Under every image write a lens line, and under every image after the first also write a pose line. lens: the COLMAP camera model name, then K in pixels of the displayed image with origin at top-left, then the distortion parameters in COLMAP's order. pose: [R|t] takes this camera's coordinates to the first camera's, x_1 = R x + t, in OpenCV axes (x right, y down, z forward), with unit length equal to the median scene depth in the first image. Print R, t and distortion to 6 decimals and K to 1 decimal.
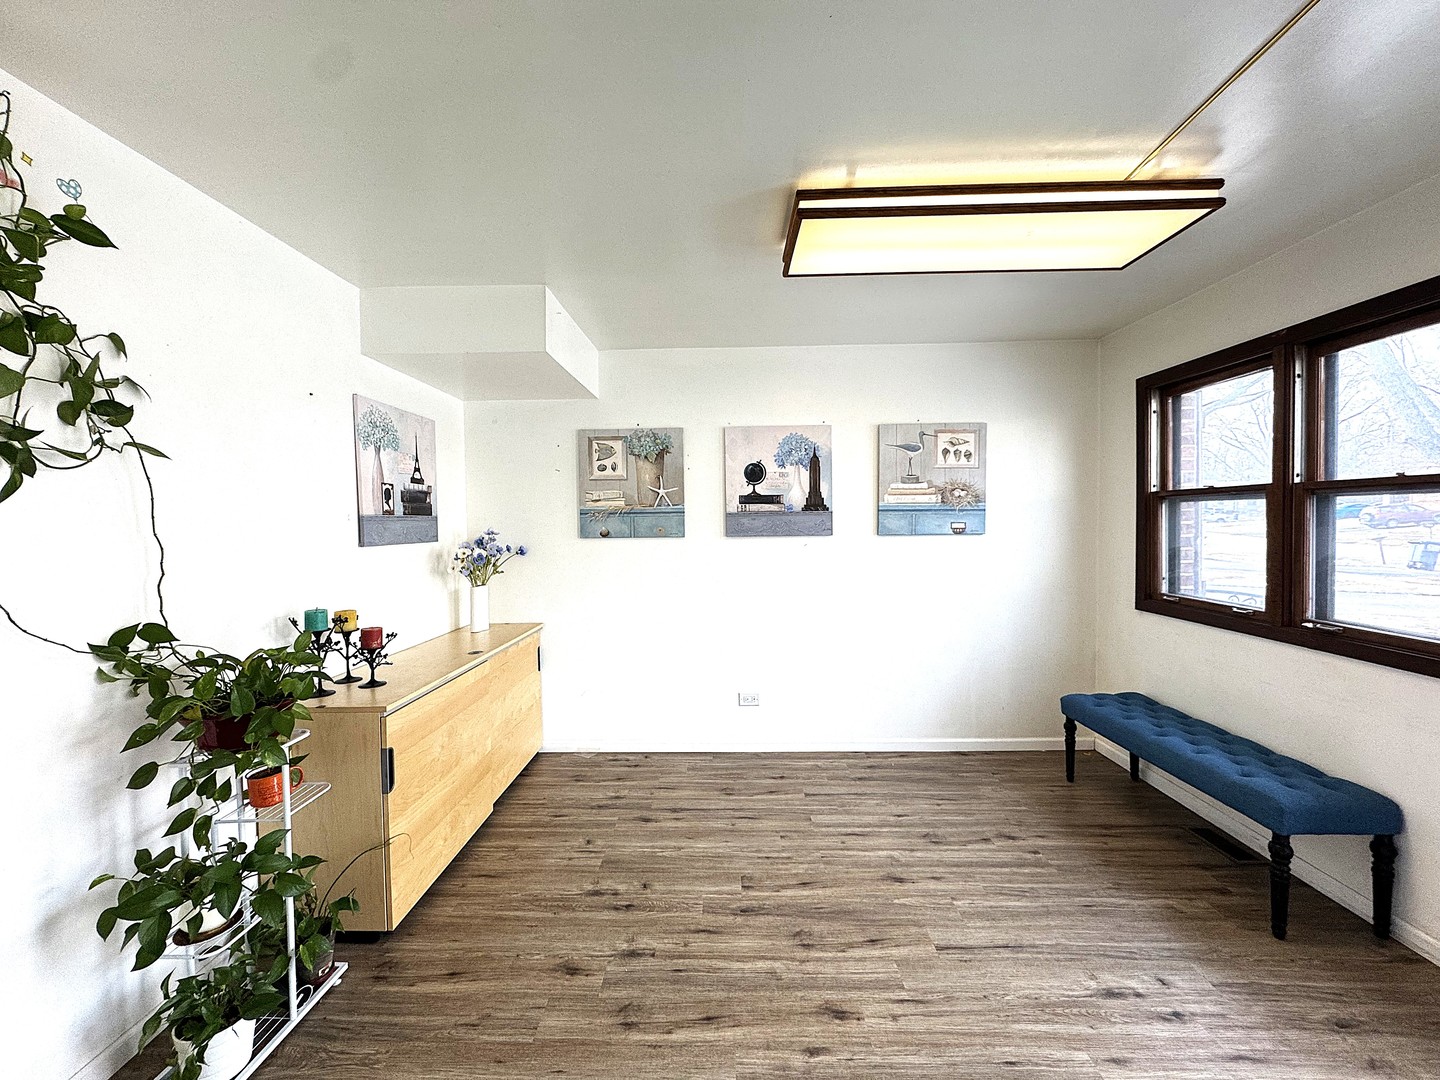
lens RADIAL K [[577.8, 0, 720.0], [0, 577.8, 540.0], [0, 0, 1]] dist [-0.022022, -0.000316]
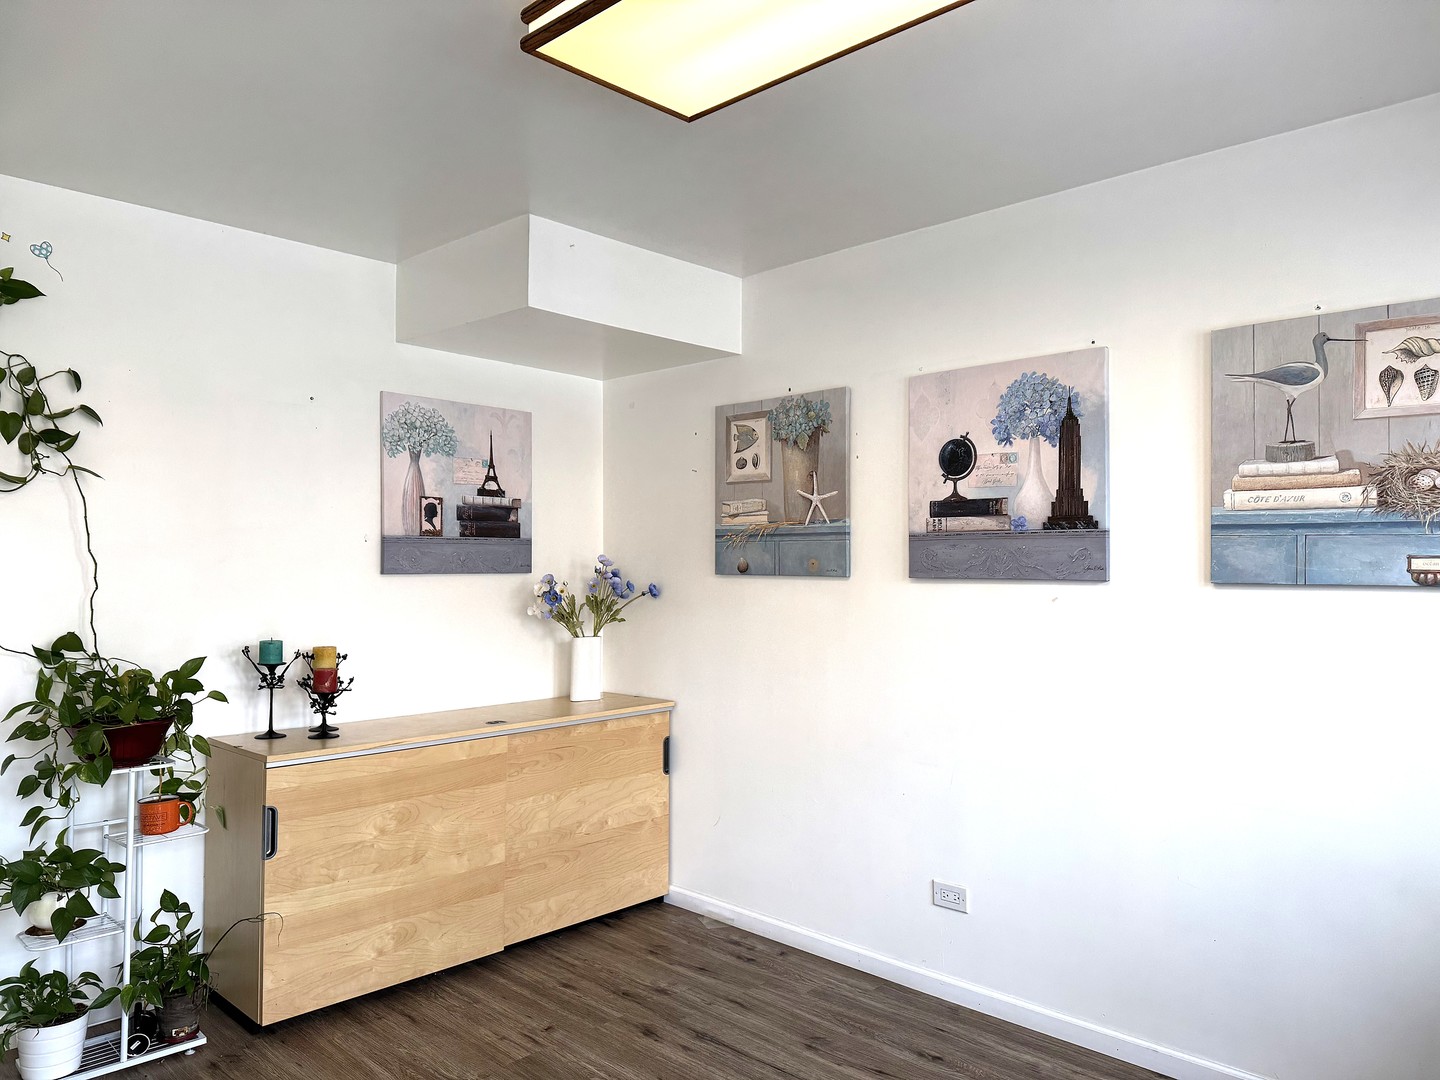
lens RADIAL K [[1026.6, 0, 720.0], [0, 1026.6, 540.0], [0, 0, 1]] dist [0.118921, -0.186540]
pose [[0.727640, -0.000183, -0.685959, 0.549802], [-0.034813, 0.998701, -0.037195, 0.001181], [0.685075, 0.050945, 0.726689, 0.171698]]
